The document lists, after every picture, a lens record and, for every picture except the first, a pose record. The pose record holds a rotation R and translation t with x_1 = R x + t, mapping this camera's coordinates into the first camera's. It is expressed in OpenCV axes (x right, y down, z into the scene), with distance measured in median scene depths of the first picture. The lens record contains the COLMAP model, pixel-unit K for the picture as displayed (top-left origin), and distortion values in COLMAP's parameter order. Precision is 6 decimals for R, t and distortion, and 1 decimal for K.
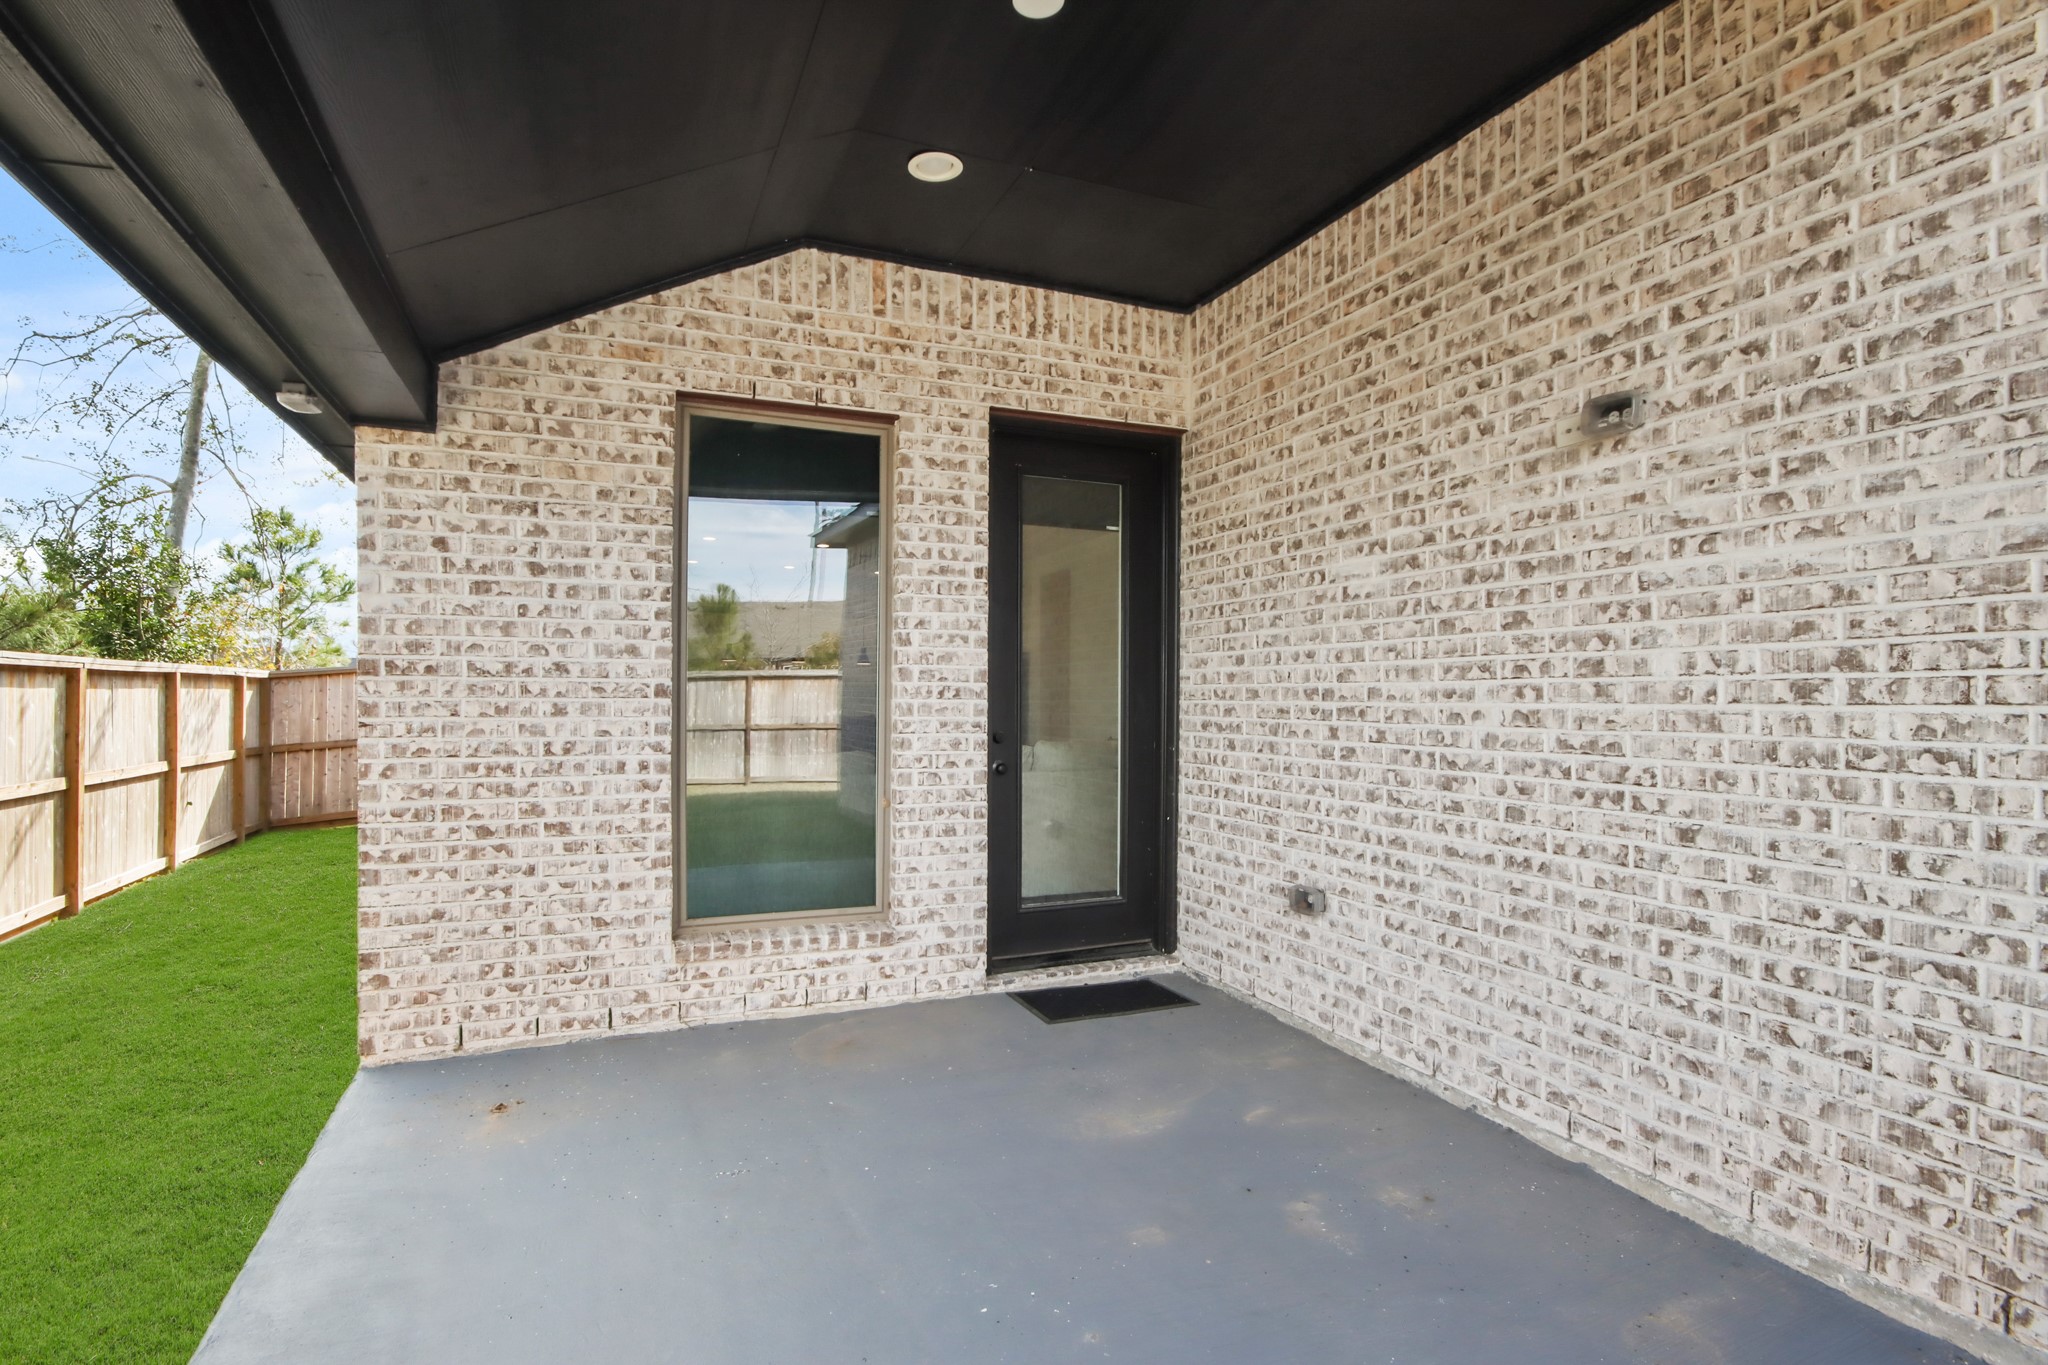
lens RADIAL K [[973.0, 0, 1022.5], [0, 973.0, 686.2], [0, 0, 1]] dist [-0.001269, -0.001035]
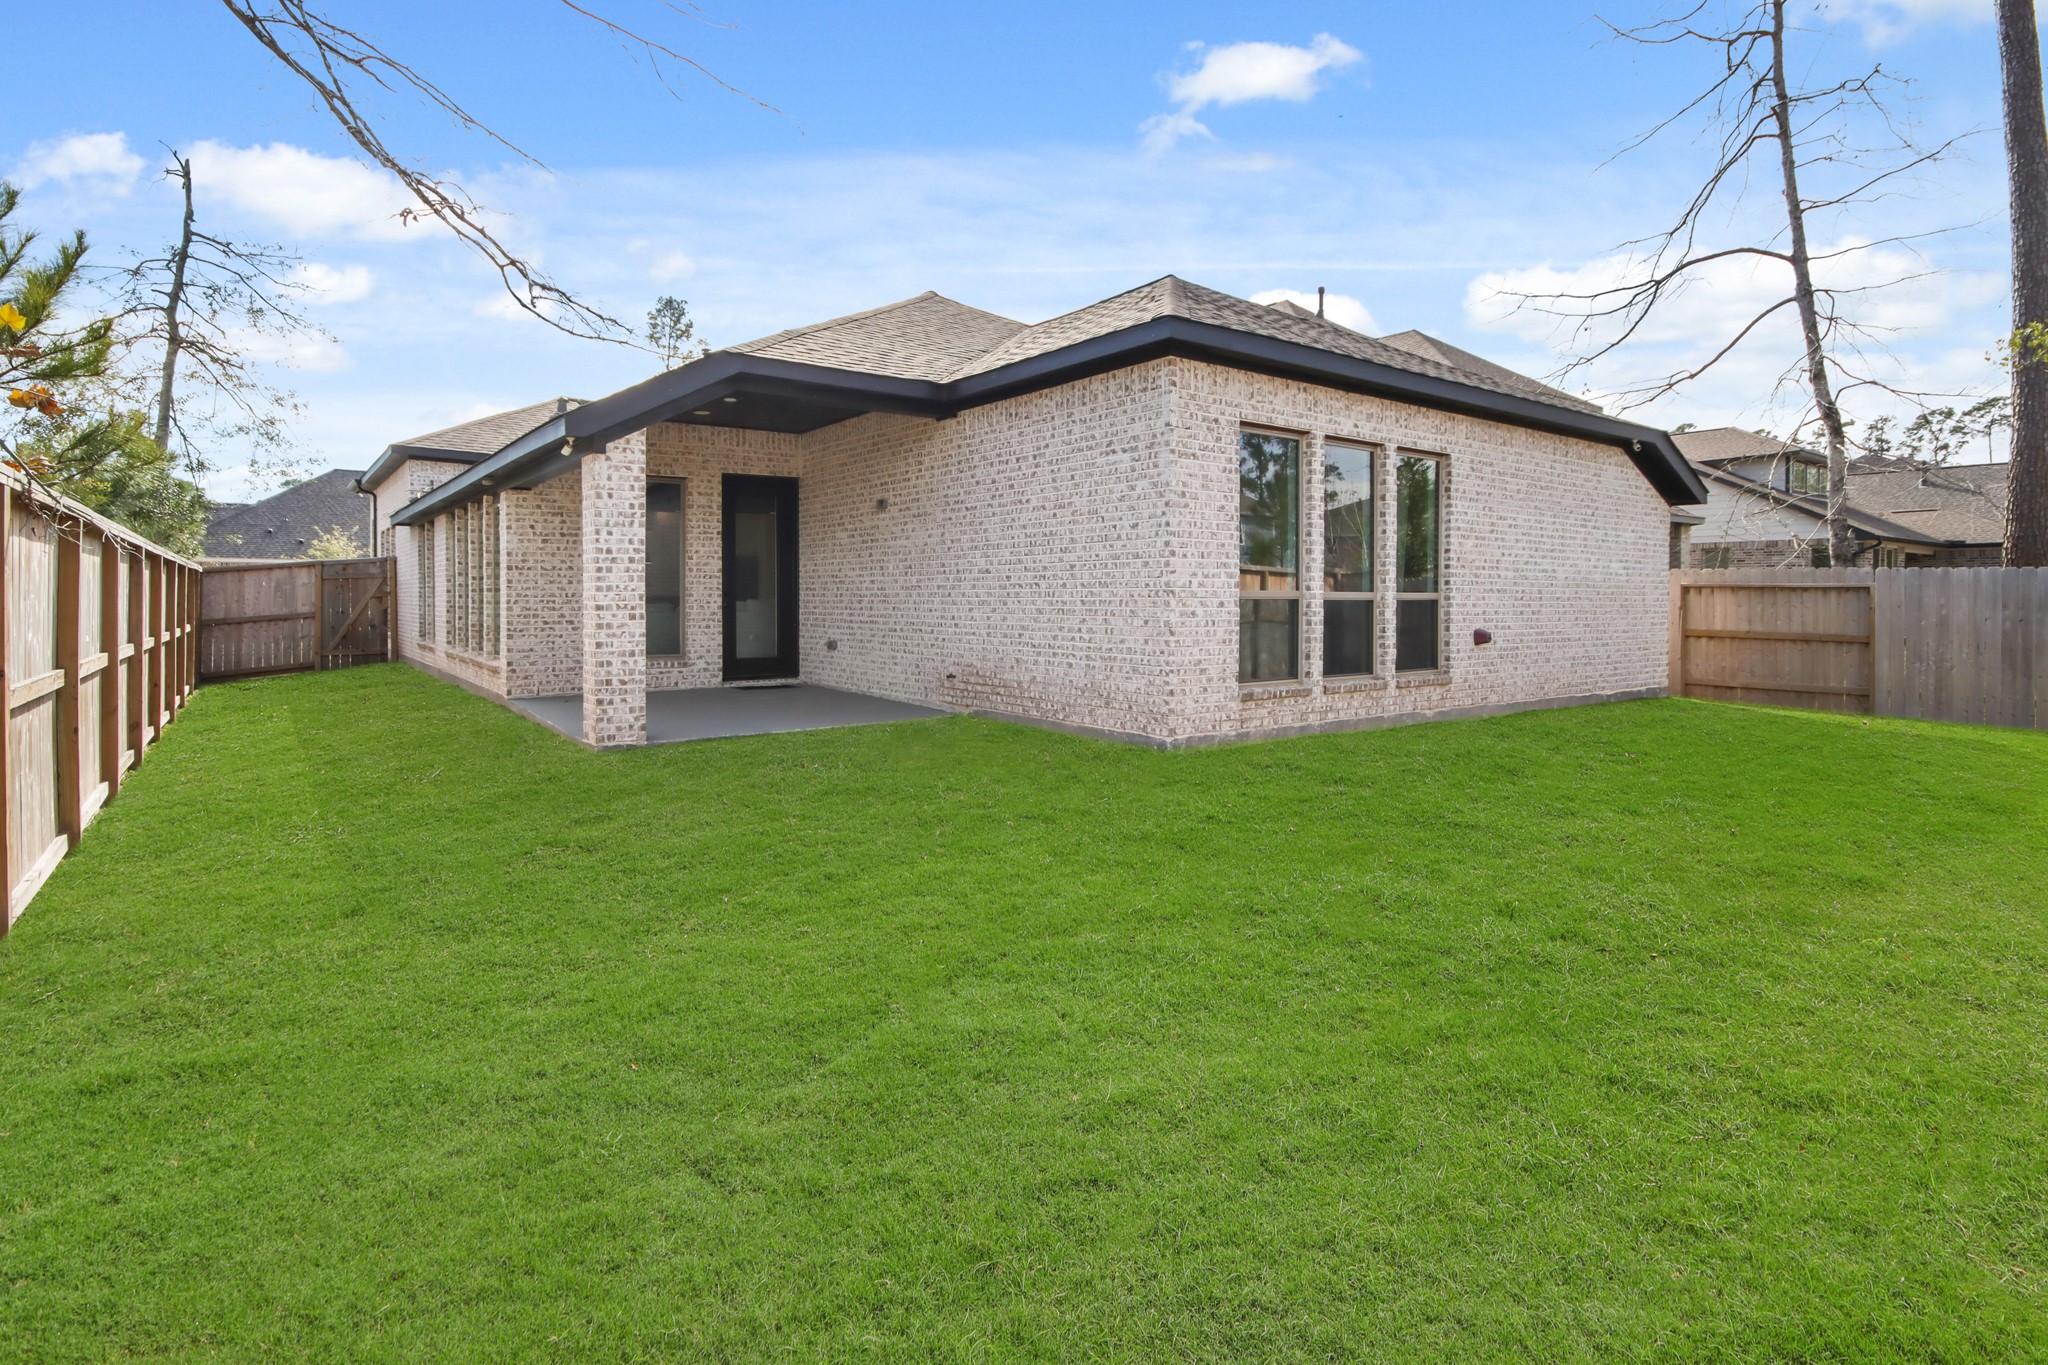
lens RADIAL K [[973.0, 0, 1007.9], [0, 973.0, 592.4], [0, 0, 1]] dist [-0.001269, -0.001035]
pose [[0.974074, -0.005963, 0.226151, 0.133417], [0.003244, 0.999918, 0.012395, 0.020786], [-0.226206, -0.011340, 0.974013, -1.918993]]
